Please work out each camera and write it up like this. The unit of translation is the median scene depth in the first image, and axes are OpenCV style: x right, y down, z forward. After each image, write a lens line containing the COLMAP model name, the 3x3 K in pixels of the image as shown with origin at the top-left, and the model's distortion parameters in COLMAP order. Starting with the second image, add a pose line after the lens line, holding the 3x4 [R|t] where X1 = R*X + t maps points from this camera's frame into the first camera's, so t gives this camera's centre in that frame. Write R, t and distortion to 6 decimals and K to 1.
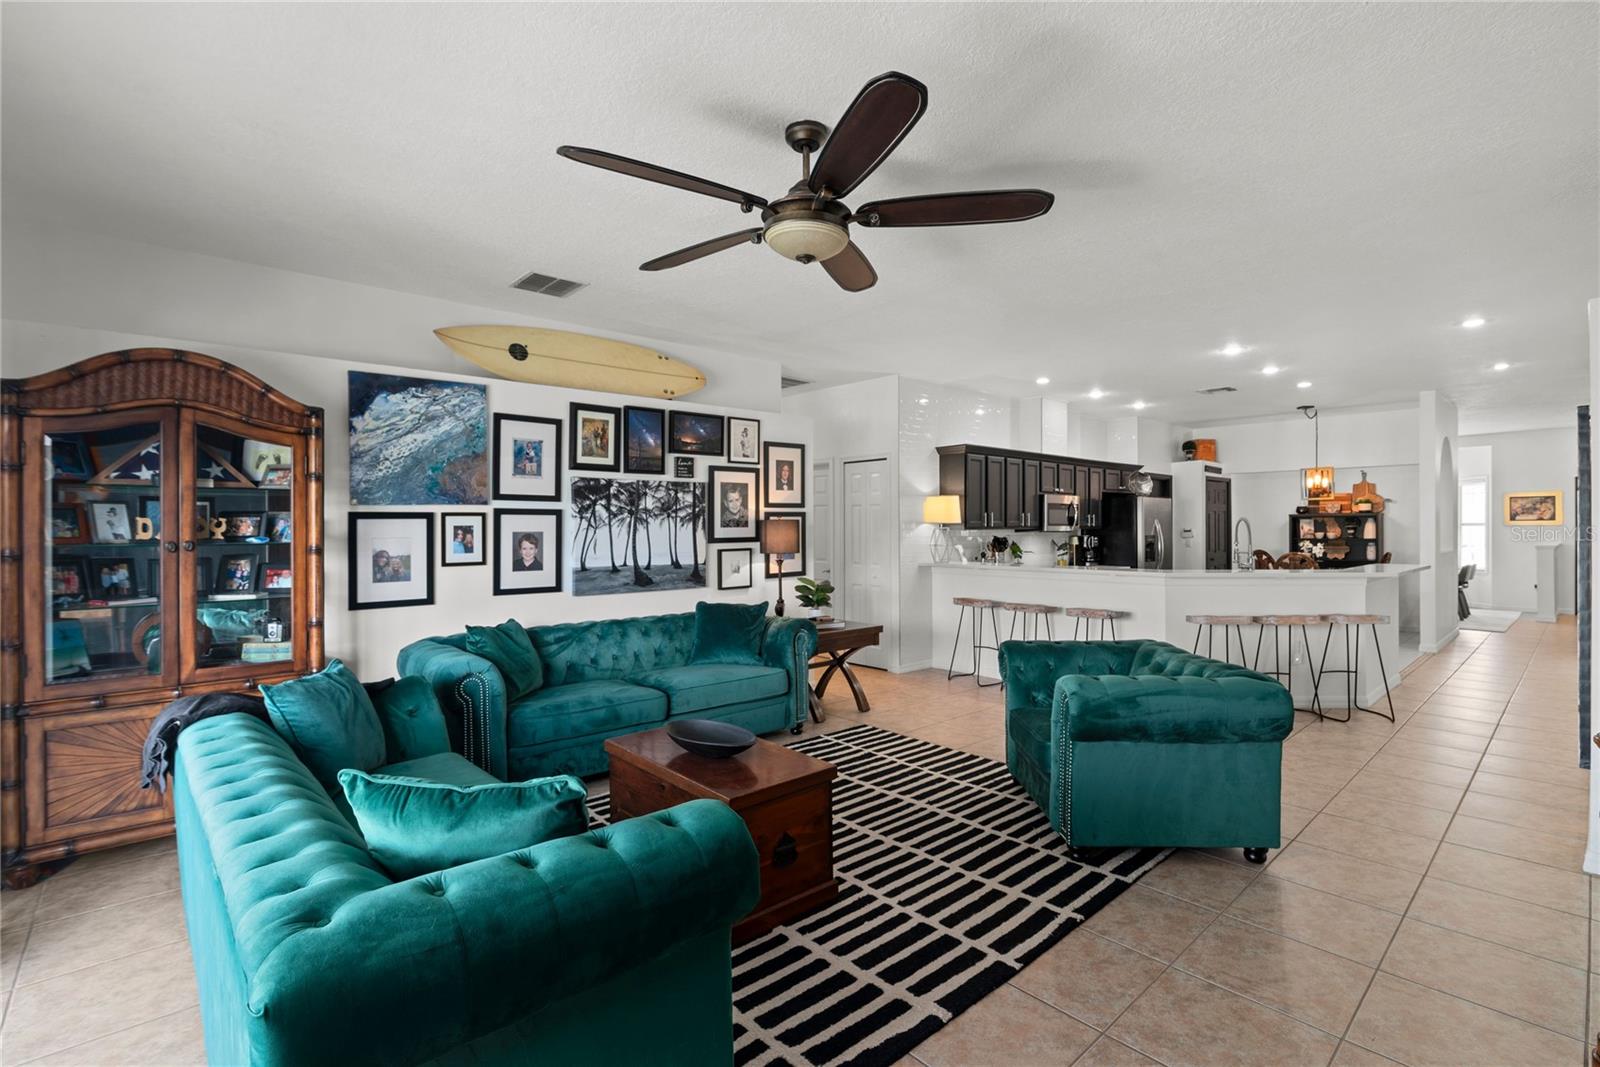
lens RADIAL K [[741.7, 0, 809.0], [0, 741.7, 524.9], [0, 0, 1]] dist [-0.023729, 0.001803]
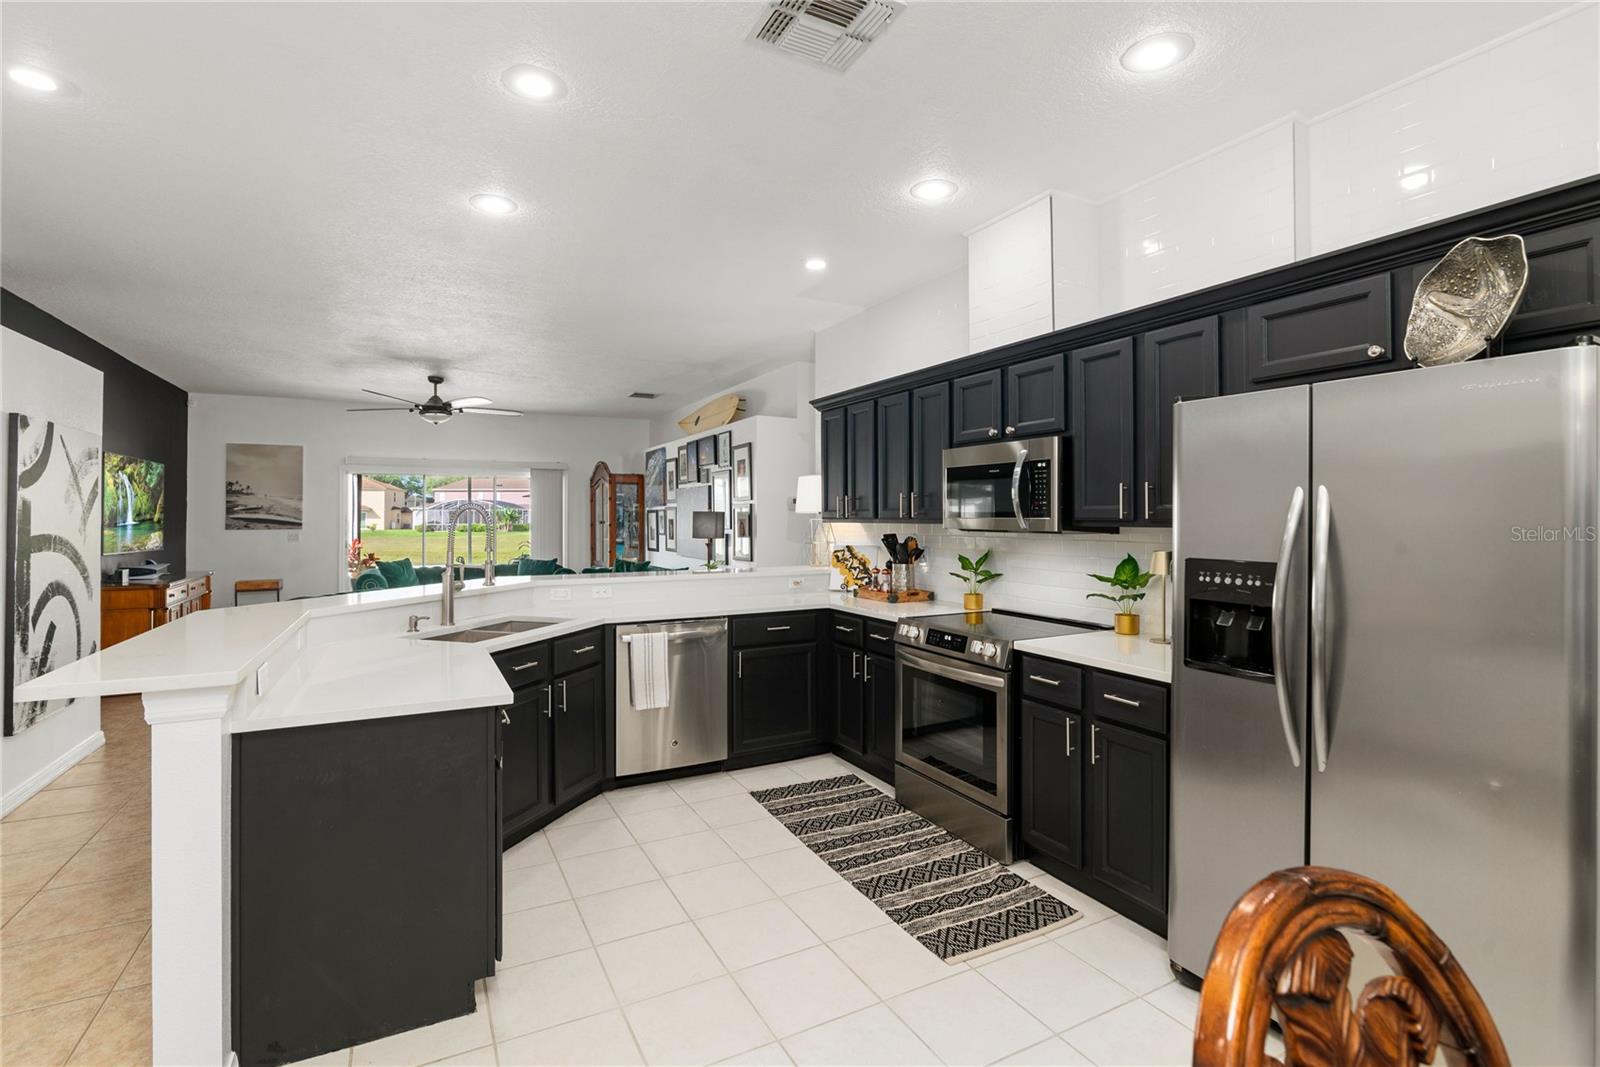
lens RADIAL K [[741.7, 0, 792.8], [0, 741.7, 503.8], [0, 0, 1]] dist [-0.023729, 0.001803]
pose [[-0.260094, -0.011209, -0.965518, 1.305837], [0.005947, 0.999895, -0.013210, -0.002367], [0.965565, -0.009178, -0.260000, 1.686296]]
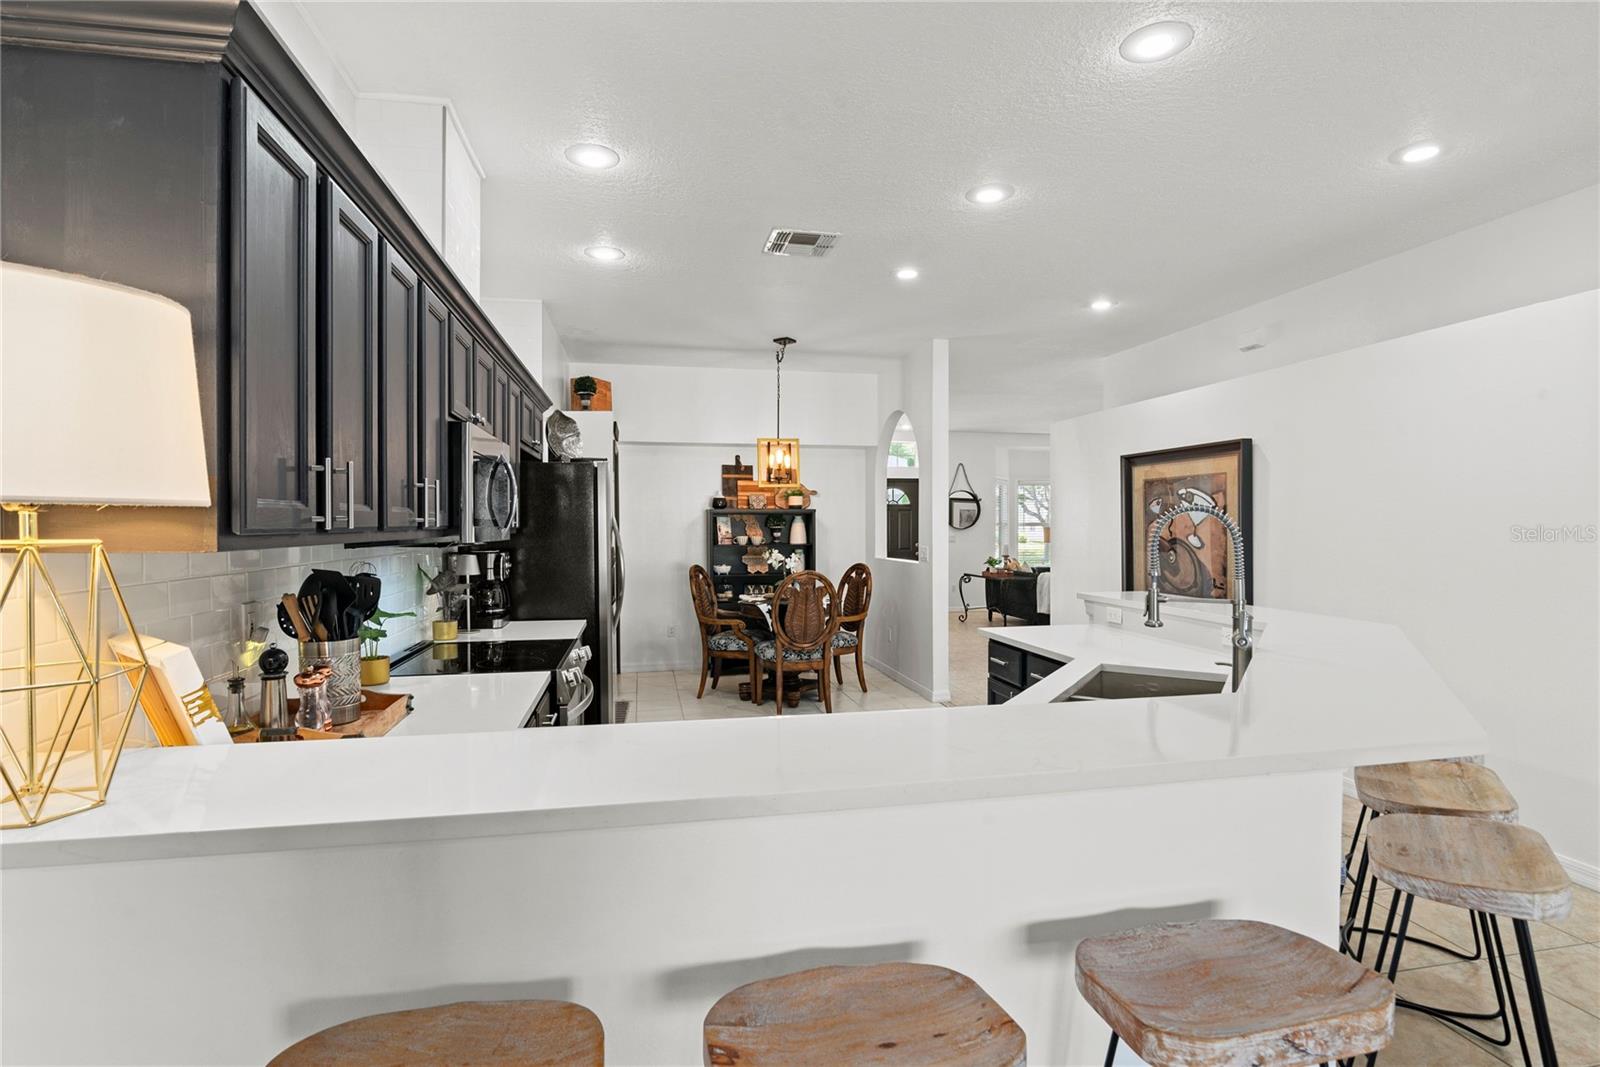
lens RADIAL K [[775.8, 0, 793.9], [0, 775.8, 528.3], [0, 0, 1]] dist [0.005746, 0.000360]
pose [[0.519526, -0.001375, 0.854453, 0.190066], [-0.001939, 0.999994, 0.002788, 0.001571], [-0.854452, -0.003106, 0.519521, 1.176737]]
